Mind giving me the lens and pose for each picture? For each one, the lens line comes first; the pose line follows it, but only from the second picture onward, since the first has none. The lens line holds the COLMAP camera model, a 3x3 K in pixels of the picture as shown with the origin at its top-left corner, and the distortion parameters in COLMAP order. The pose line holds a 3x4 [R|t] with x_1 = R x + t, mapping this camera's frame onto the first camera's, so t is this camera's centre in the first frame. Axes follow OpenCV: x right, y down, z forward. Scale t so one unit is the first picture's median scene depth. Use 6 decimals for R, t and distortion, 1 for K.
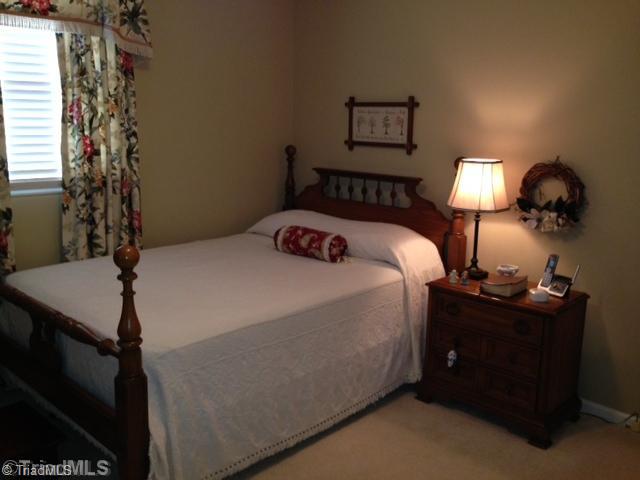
lens RADIAL K [[591.7, 0, 320.0], [0, 591.7, 240.0], [0, 0, 1]] dist [0.053536, -0.004427]
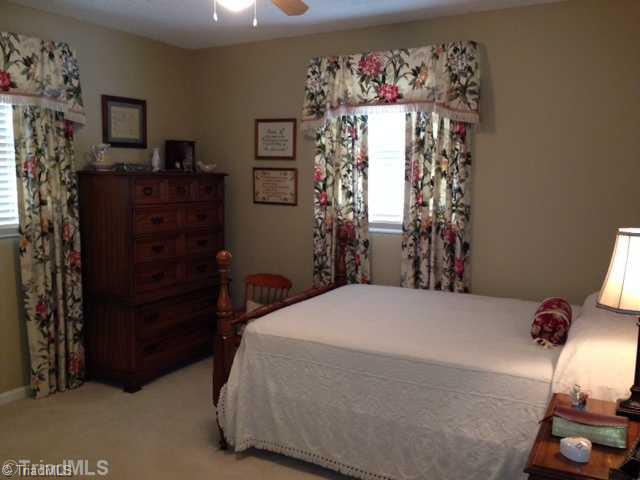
lens RADIAL K [[591.7, 0, 320.0], [0, 591.7, 240.0], [0, 0, 1]] dist [0.053536, -0.004427]
pose [[0.264394, 0.089785, -0.960226, 0.759809], [-0.200937, 0.978935, 0.036207, -0.076247], [0.943250, 0.183372, 0.276865, 0.480073]]
